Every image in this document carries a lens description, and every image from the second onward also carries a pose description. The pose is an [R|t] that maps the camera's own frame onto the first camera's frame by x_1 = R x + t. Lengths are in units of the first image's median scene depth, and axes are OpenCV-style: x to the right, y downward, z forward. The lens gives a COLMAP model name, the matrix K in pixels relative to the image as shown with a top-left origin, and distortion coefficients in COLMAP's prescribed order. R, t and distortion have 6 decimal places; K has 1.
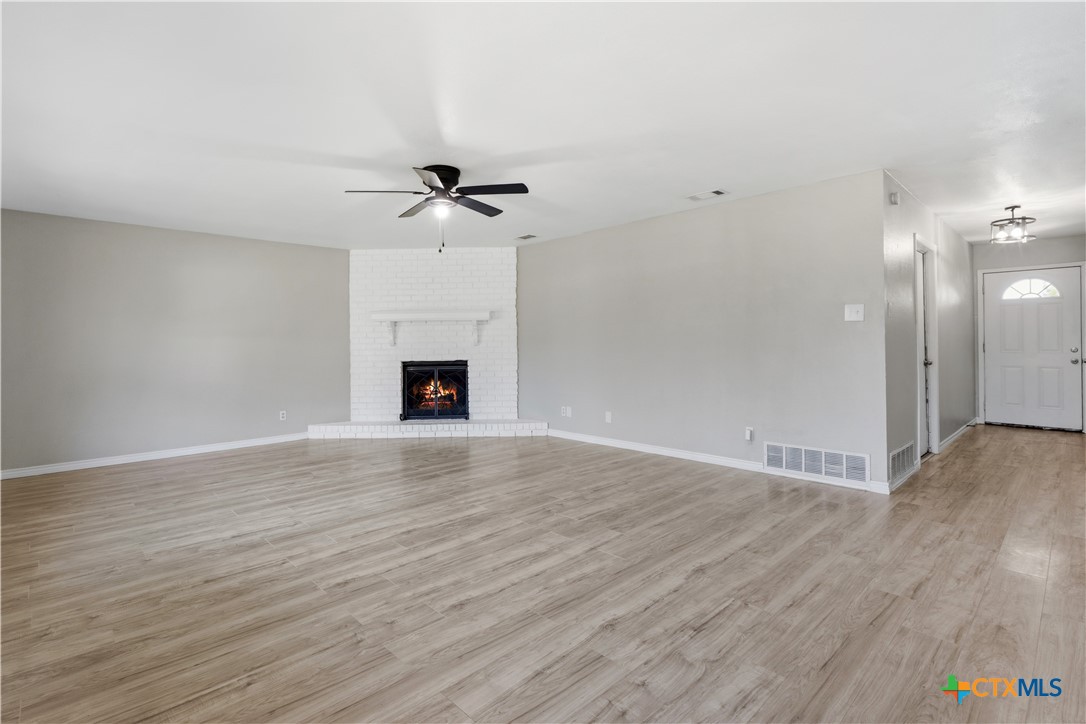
lens RADIAL K [[515.9, 0, 538.0], [0, 515.9, 337.9], [0, 0, 1]] dist [0.000164, 0.000632]
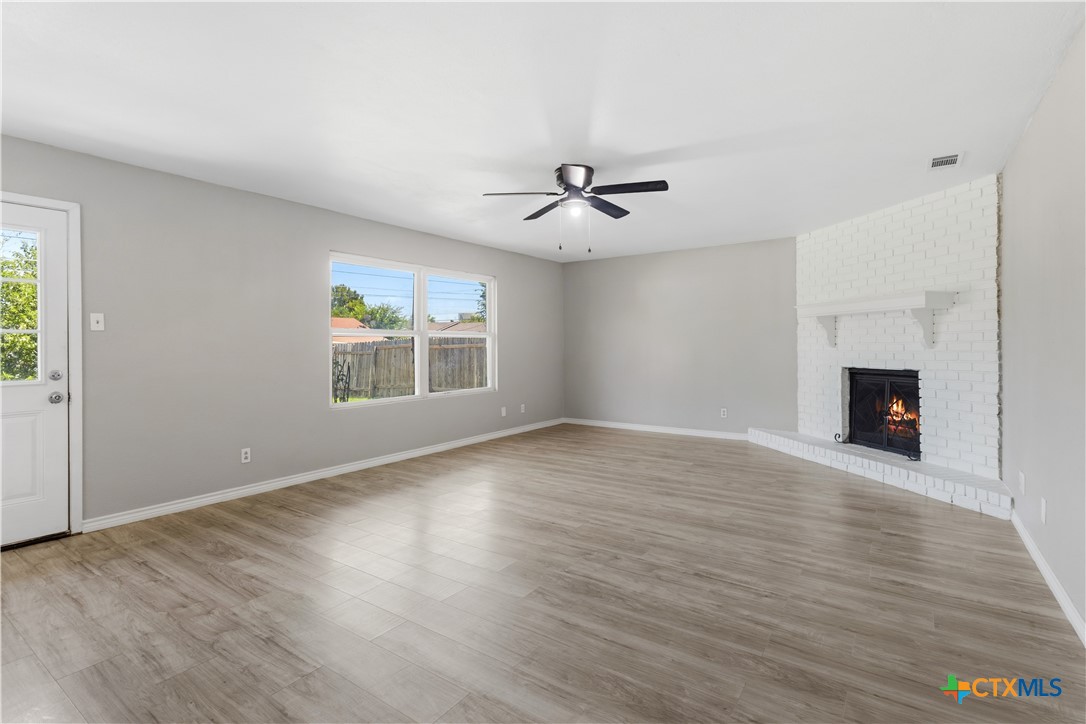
lens RADIAL K [[524.5, 0, 541.8], [0, 524.5, 344.1], [0, 0, 1]] dist [0.004647, 0.001072]
pose [[0.196749, 0.008460, -0.980417, 0.873837], [0.011474, 0.999874, 0.010930, -0.005839], [0.980387, -0.013400, 0.196628, 0.825078]]
